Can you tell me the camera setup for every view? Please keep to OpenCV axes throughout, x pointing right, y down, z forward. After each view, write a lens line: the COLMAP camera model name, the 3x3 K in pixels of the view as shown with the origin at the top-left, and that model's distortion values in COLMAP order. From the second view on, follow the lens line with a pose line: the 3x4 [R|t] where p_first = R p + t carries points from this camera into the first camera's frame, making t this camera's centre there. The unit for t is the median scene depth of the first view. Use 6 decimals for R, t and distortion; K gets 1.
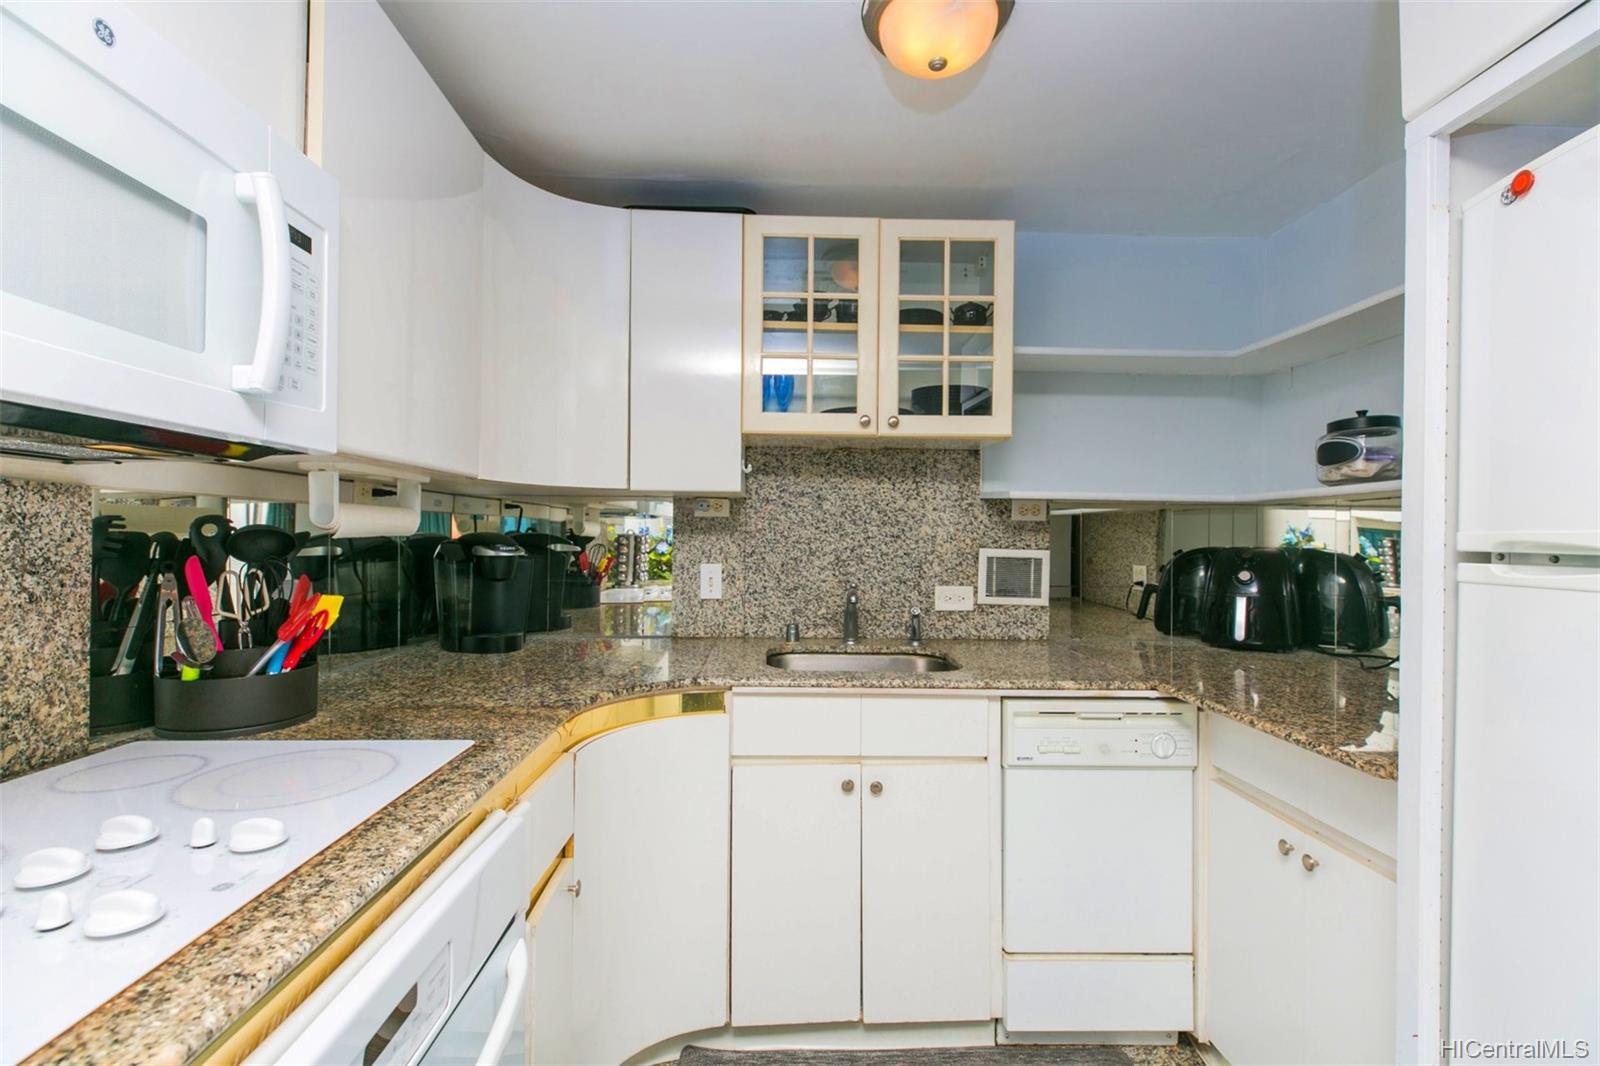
lens RADIAL K [[710.5, 0, 800.8], [0, 710.5, 531.2], [0, 0, 1]] dist [0.013225, -0.007122]
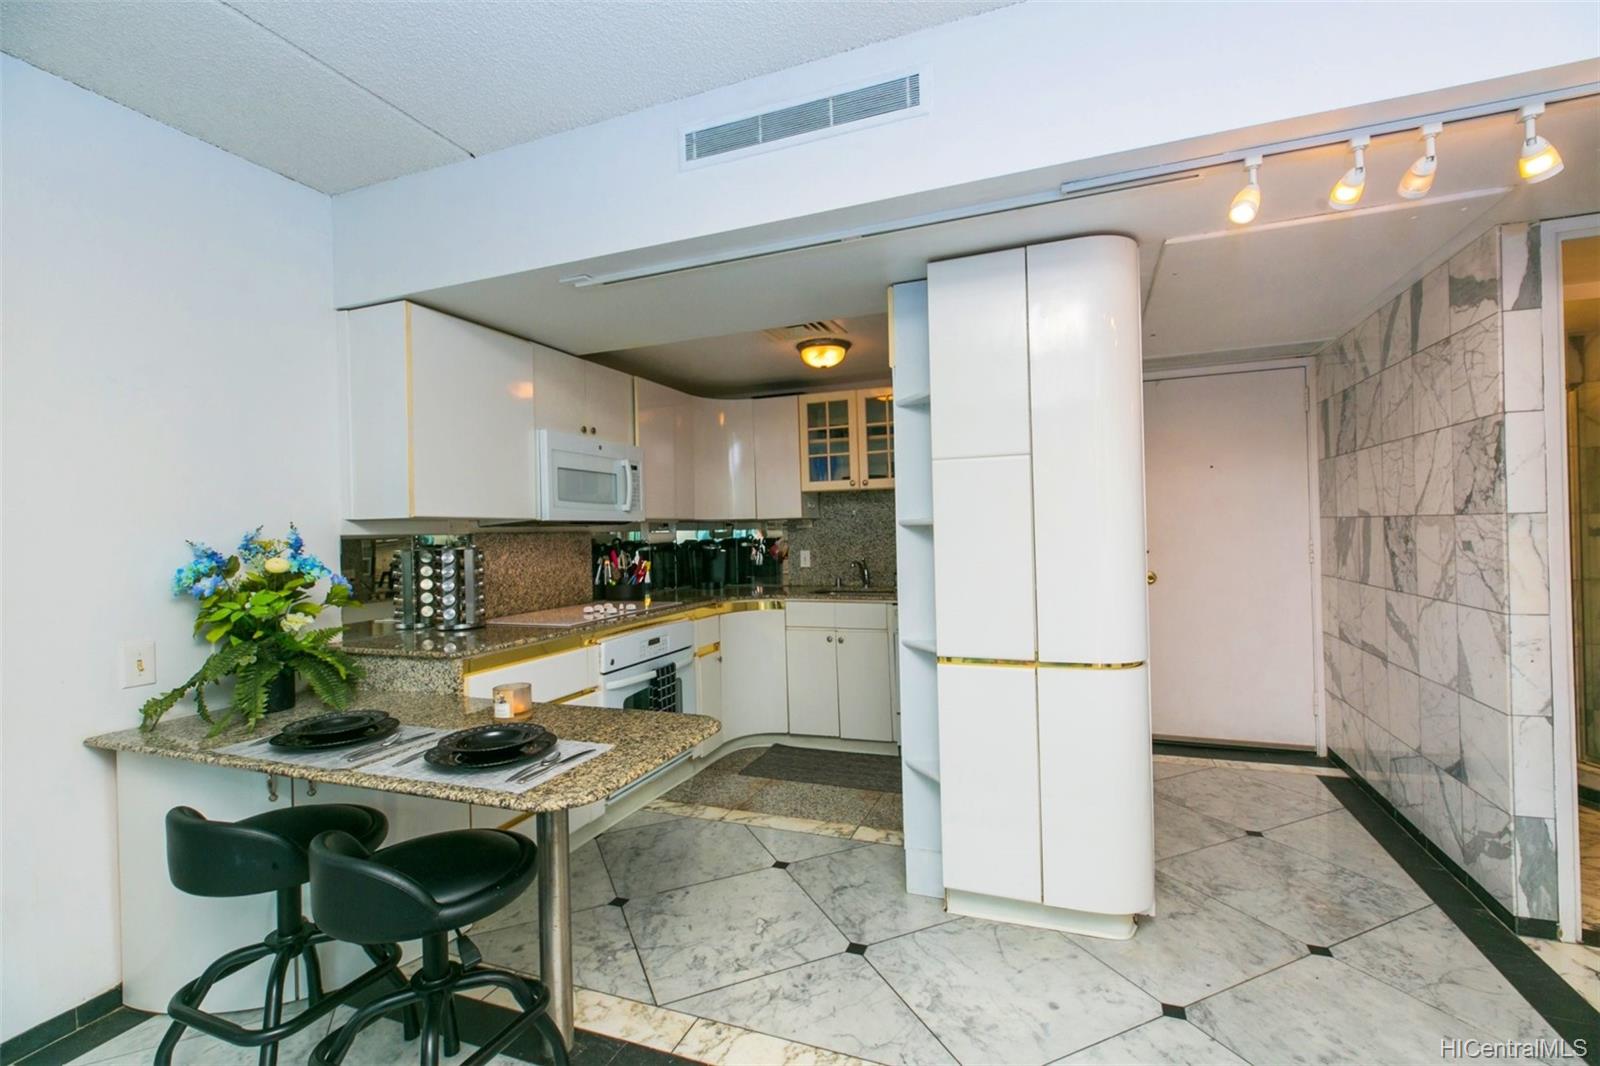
lens RADIAL K [[708.0, 0, 802.5], [0, 708.0, 531.3], [0, 0, 1]] dist [0.014554, -0.007649]
pose [[0.918880, -0.034129, -0.393059, 0.936321], [0.037626, 0.999291, 0.001194, -0.018099], [0.392739, -0.015886, 0.919513, -1.248366]]
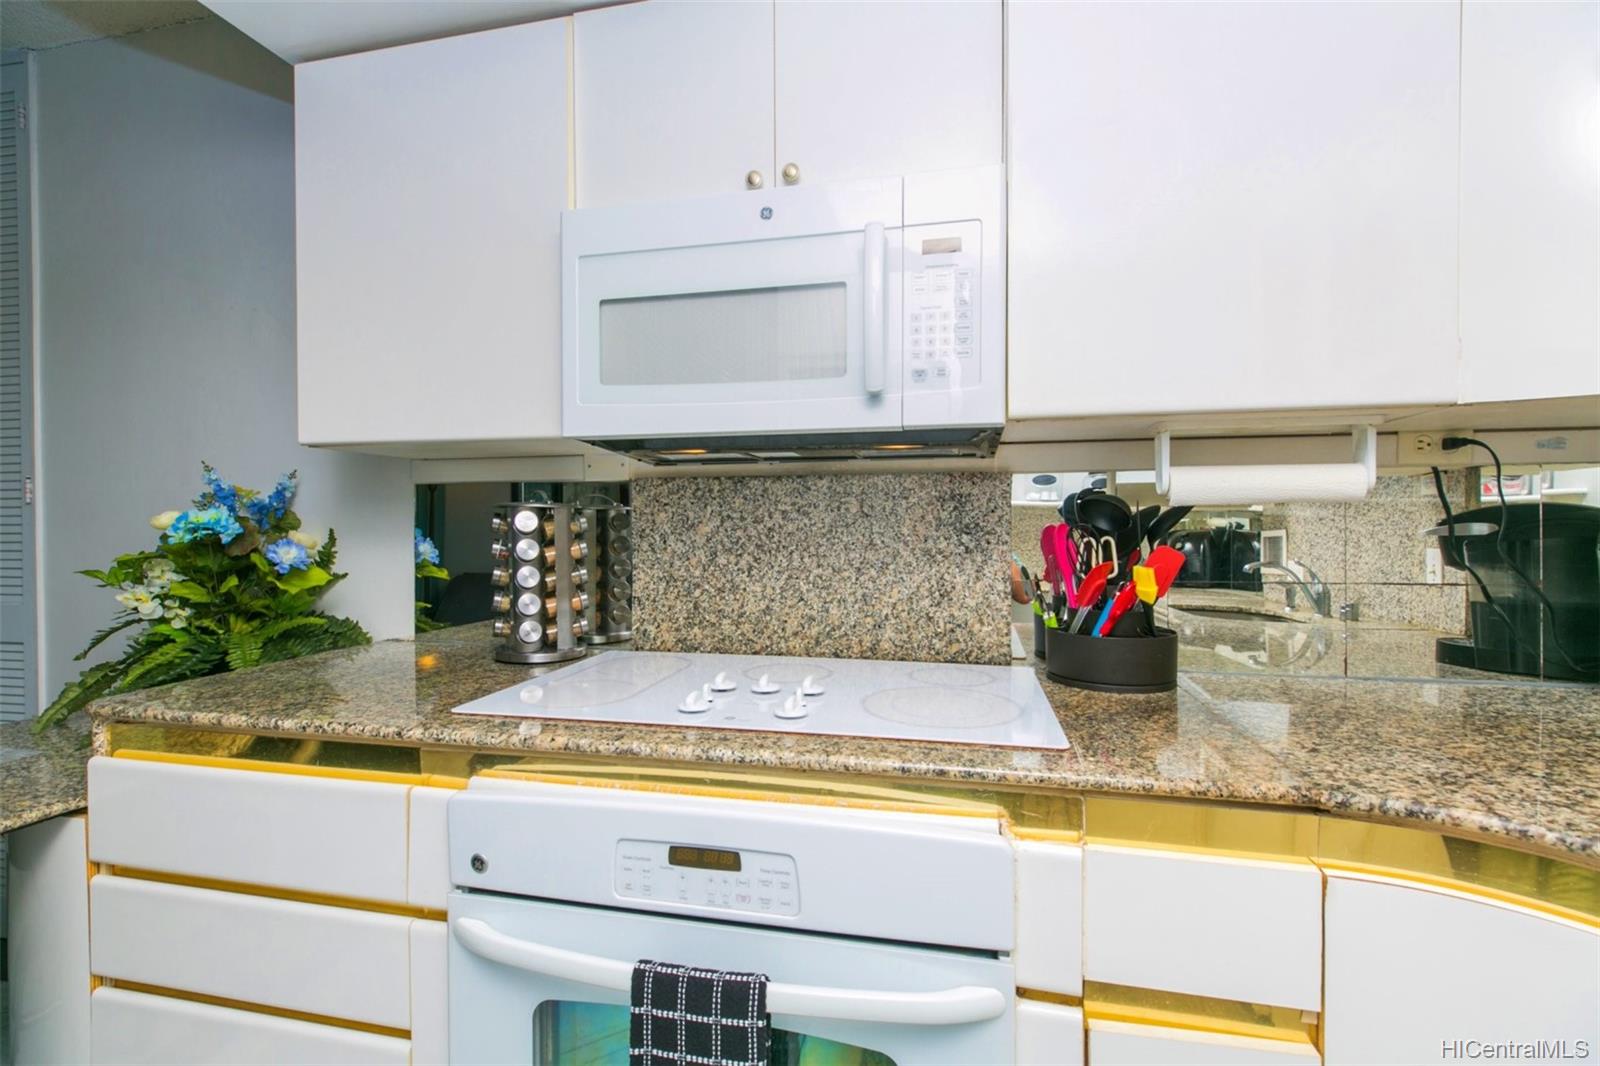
lens RADIAL K [[710.5, 0, 800.8], [0, 710.5, 531.2], [0, 0, 1]] dist [0.013225, -0.007122]
pose [[-0.253029, 0.002114, -0.967456, 0.270686], [0.006165, 0.999981, 0.000573, 0.029610], [0.967439, -0.005819, -0.253037, 0.603369]]
